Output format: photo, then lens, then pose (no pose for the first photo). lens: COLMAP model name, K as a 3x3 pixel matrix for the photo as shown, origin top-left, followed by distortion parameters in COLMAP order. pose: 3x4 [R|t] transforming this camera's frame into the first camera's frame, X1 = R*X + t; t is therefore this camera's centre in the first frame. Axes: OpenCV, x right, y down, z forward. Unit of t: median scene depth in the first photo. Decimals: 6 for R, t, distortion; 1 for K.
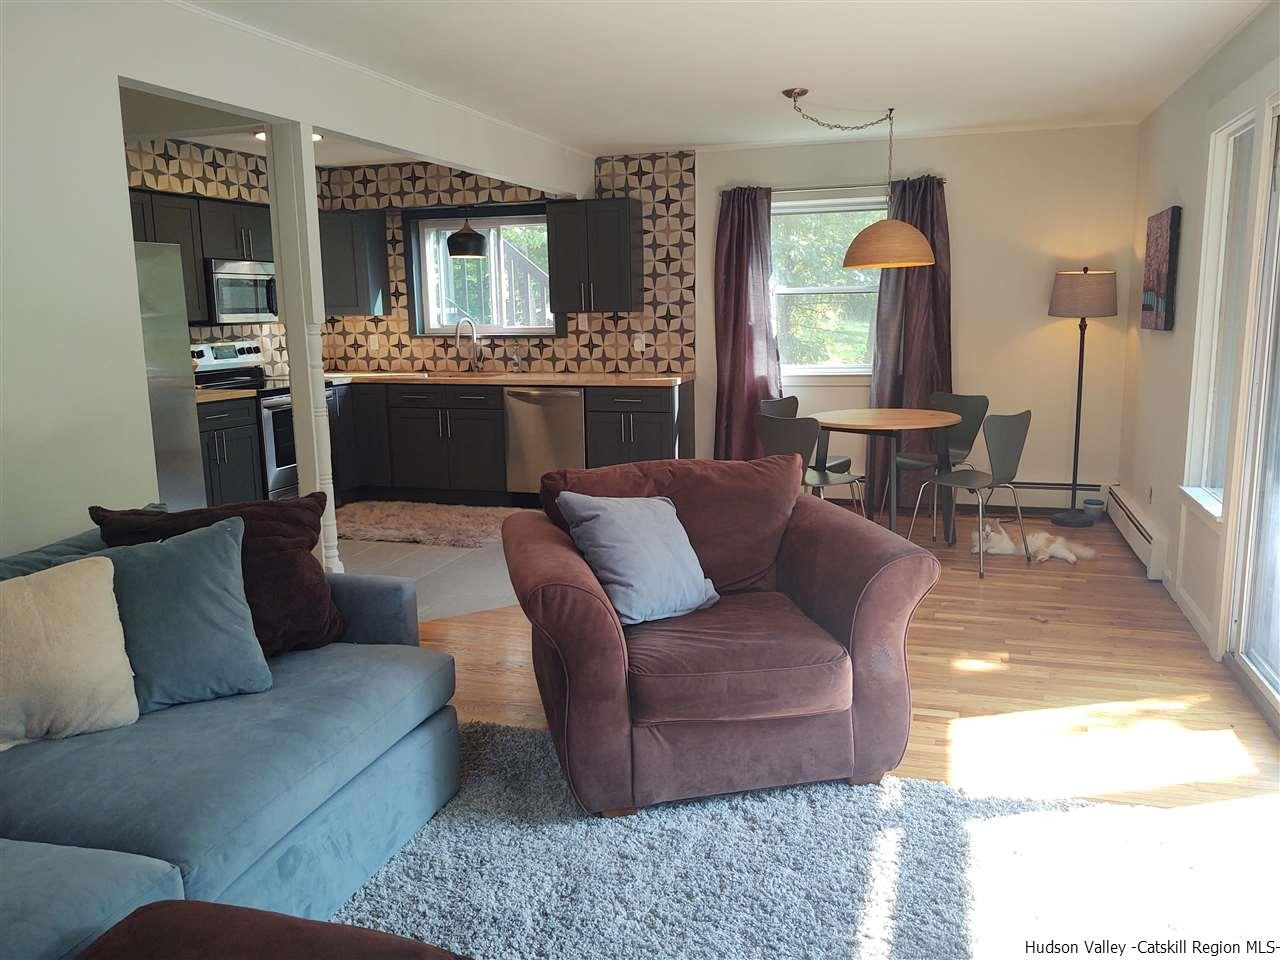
lens RADIAL K [[985.3, 0, 645.6], [0, 985.3, 465.3], [0, 0, 1]] dist [0.052077, -0.054241]
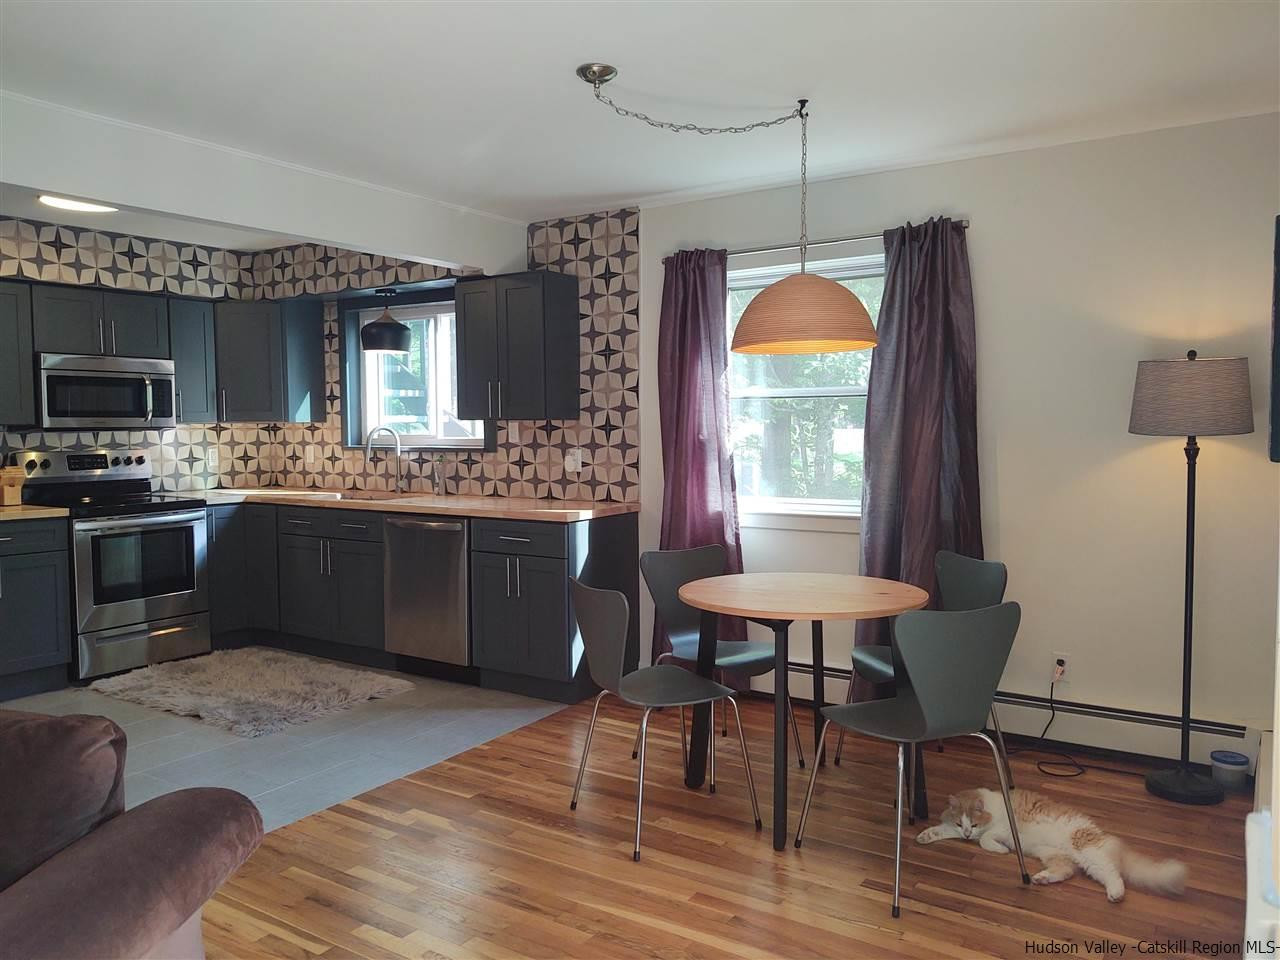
lens RADIAL K [[985.3, 0, 609.3], [0, 985.3, 476.2], [0, 0, 1]] dist [0.052077, -0.054241]
pose [[0.962938, 0.024648, -0.268594, 0.225974], [-0.052126, 0.994049, -0.095657, -0.042641], [0.264637, 0.106112, 0.958492, 0.291656]]
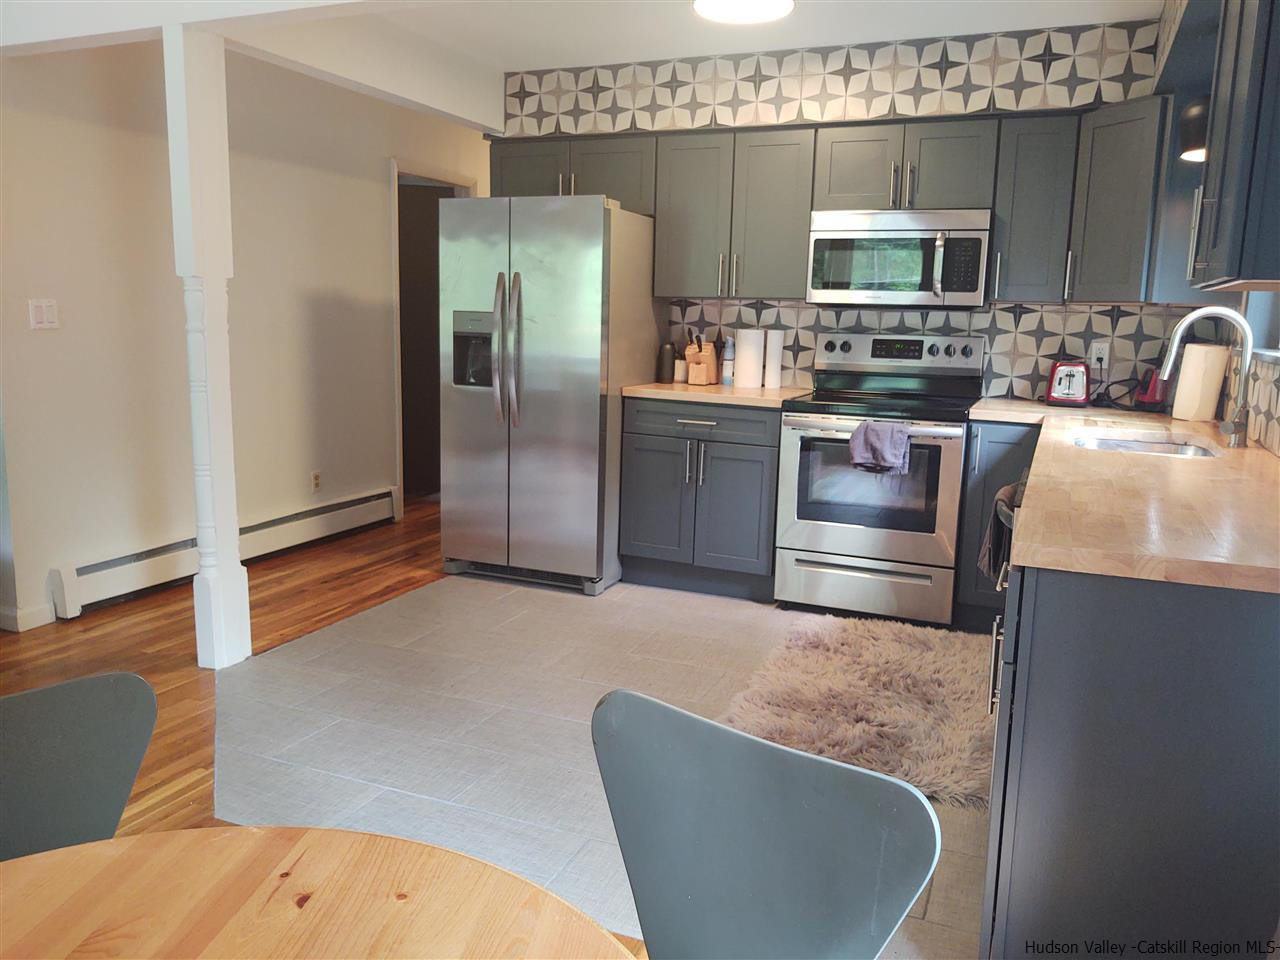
lens RADIAL K [[1318.9, 0, 639.6], [0, 1318.9, 488.7], [0, 0, 1]] dist [0.018407, 0.000000]
pose [[-0.159486, 0.161479, -0.973904, 0.439288], [-0.177139, 0.965839, 0.189150, -0.142872], [0.971178, 0.202683, -0.125434, 0.861783]]
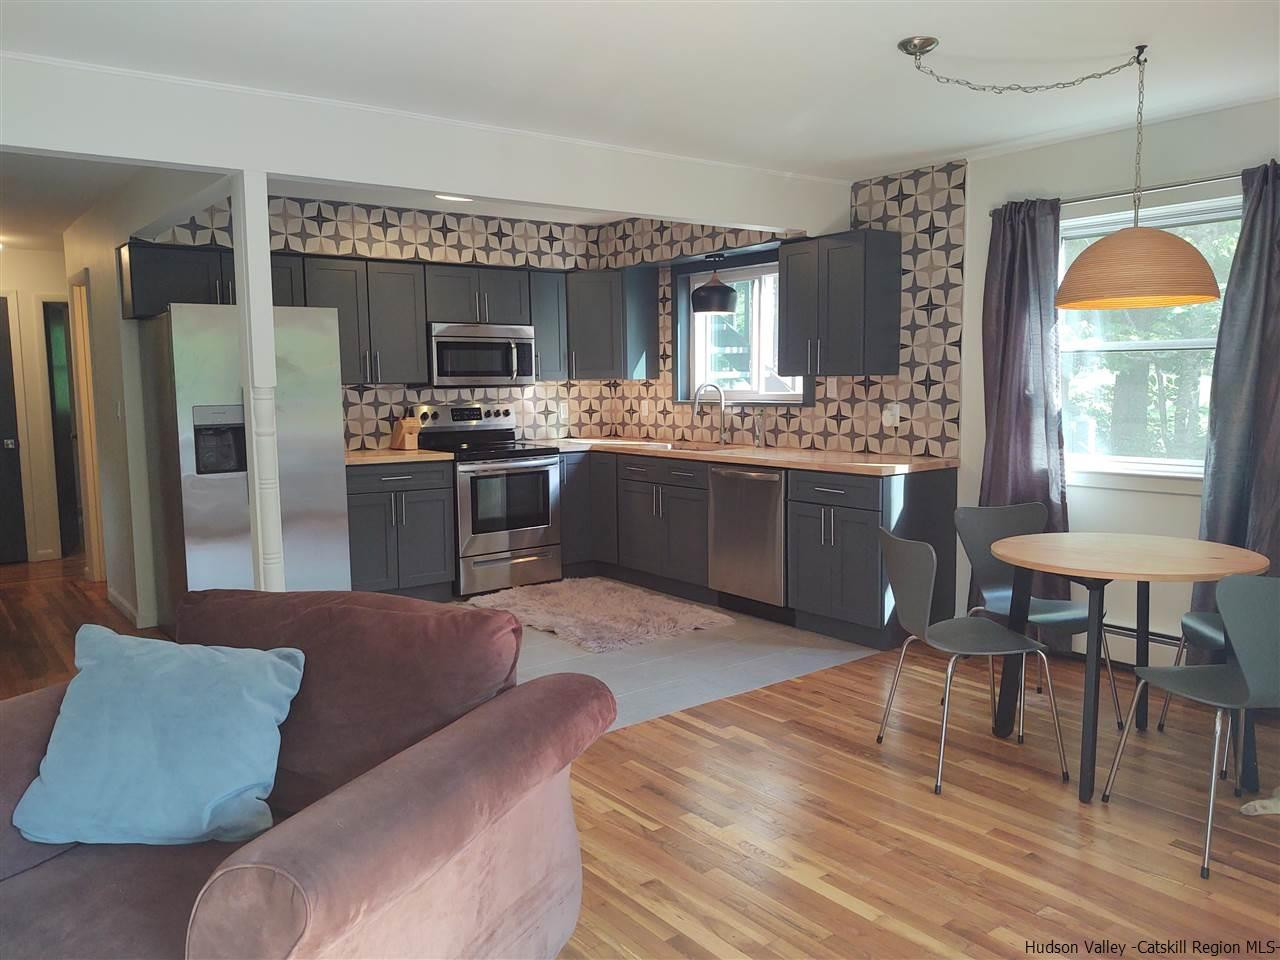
lens RADIAL K [[934.6, 0, 632.7], [0, 934.6, 482.1], [0, 0, 1]] dist [0.001374, -0.040313]
pose [[0.836947, 0.065719, -0.543324, 0.226990], [-0.089741, 0.995806, -0.017788, -0.042539], [0.539877, 0.063646, 0.839334, 0.289558]]
